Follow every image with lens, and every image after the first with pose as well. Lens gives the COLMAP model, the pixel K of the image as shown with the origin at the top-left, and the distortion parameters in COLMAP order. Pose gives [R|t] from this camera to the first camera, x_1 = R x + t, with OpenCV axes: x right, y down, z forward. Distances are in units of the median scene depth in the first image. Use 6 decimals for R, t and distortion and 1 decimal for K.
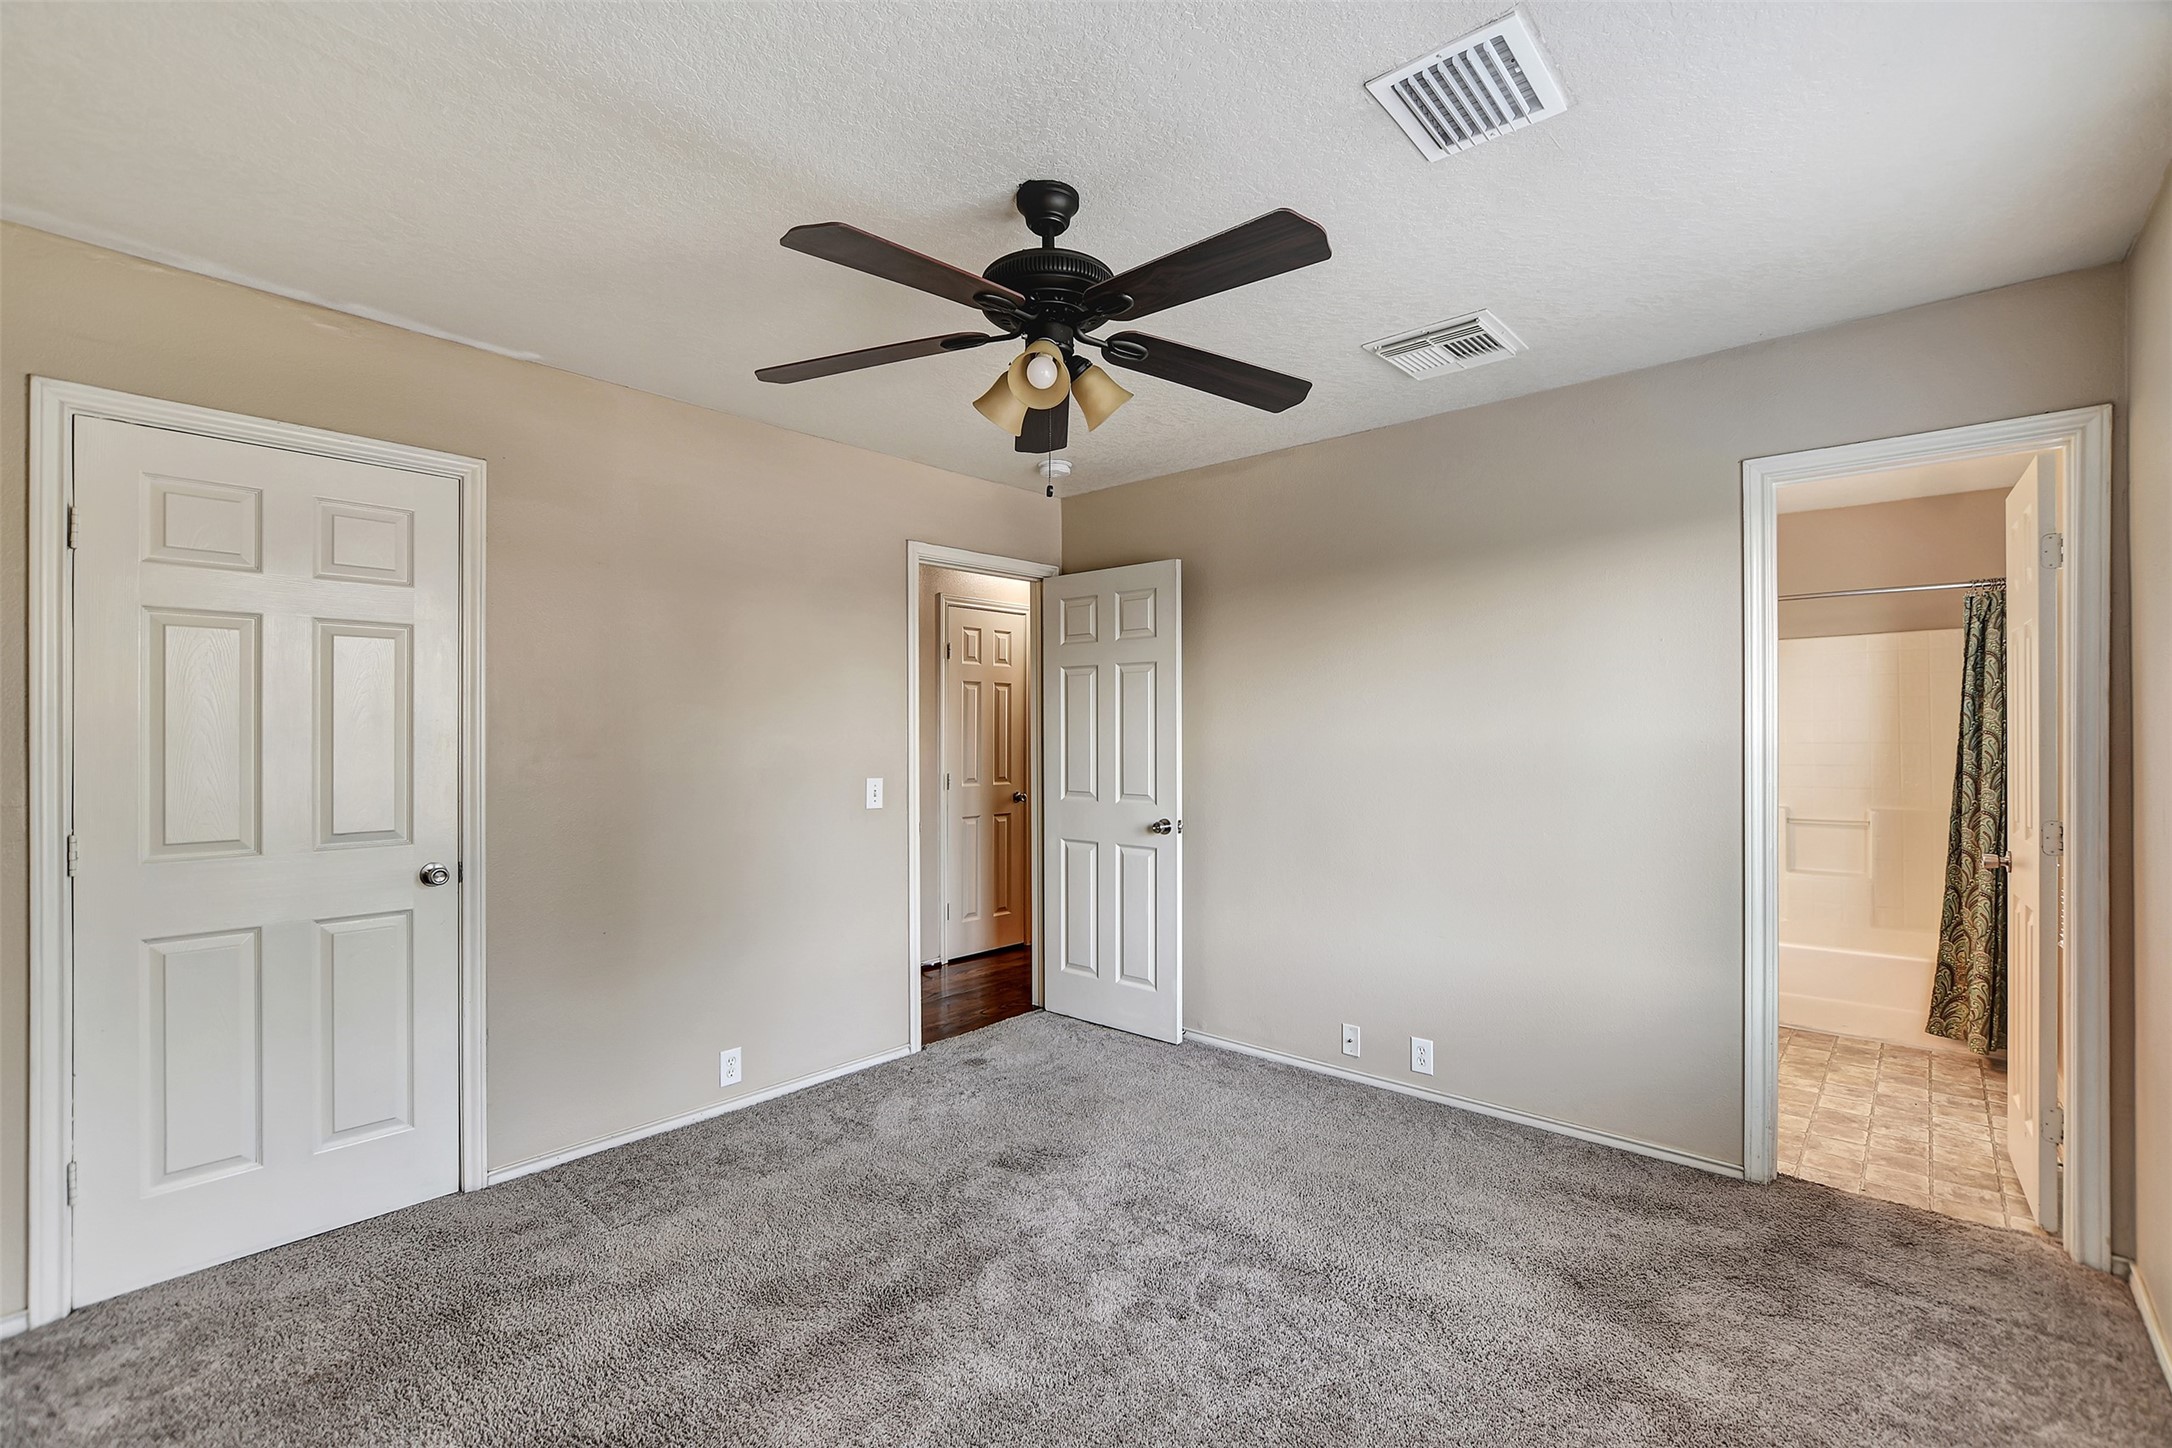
lens RADIAL K [[966.8, 0, 1089.2], [0, 966.8, 722.4], [0, 0, 1]] dist [-0.018233, 0.001070]
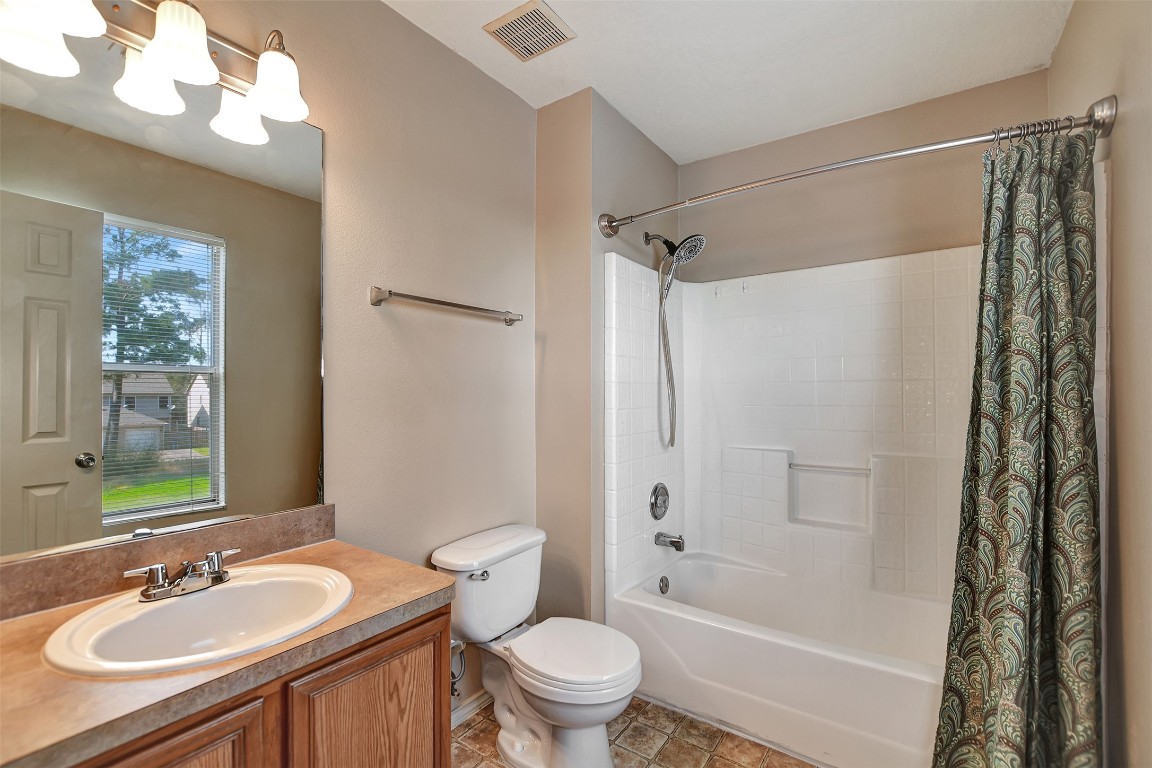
lens RADIAL K [[512.8, 0, 572.8], [0, 512.8, 388.1], [0, 0, 1]] dist [-0.018233, 0.001070]
pose [[0.993913, 0.003980, 0.110096, 0.592117], [-0.004237, 0.999989, 0.002100, 0.034583], [-0.110086, -0.002554, 0.993919, 0.677414]]
